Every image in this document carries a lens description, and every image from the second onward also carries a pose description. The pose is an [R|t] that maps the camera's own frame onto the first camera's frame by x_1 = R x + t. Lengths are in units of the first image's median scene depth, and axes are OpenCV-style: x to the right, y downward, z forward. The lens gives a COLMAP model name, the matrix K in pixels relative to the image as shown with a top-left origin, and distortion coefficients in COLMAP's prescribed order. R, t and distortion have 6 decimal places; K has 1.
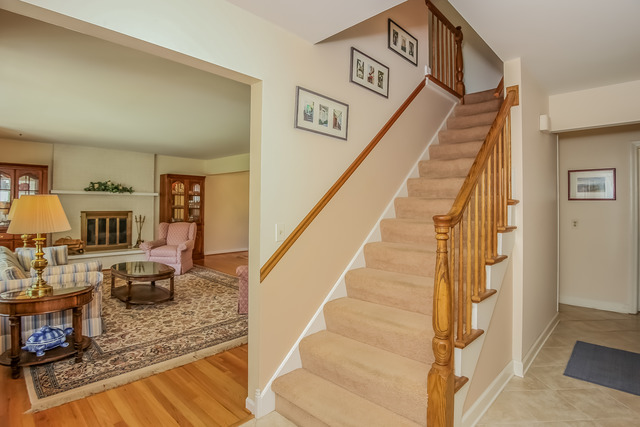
lens RADIAL K [[320.4, 0, 319.7], [0, 320.4, 209.1], [0, 0, 1]] dist [-0.020727, 0.000207]
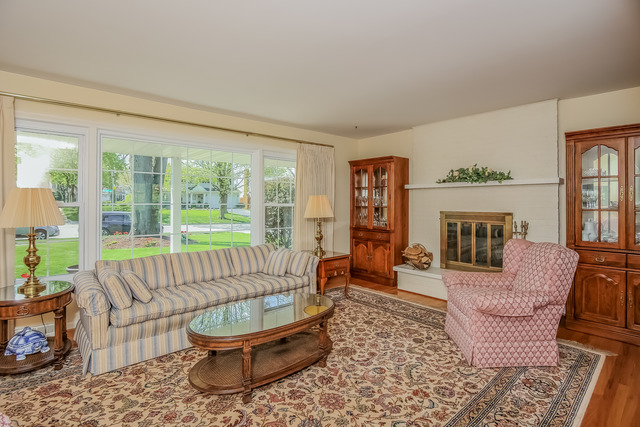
lens RADIAL K [[320.4, 0, 319.8], [0, 320.4, 208.0], [0, 0, 1]] dist [-0.020727, 0.000207]
pose [[-0.078356, 0.008930, -0.996885, -0.001768], [-0.012312, 0.999875, 0.009925, -0.004431], [0.996849, 0.013051, -0.078236, 0.759810]]
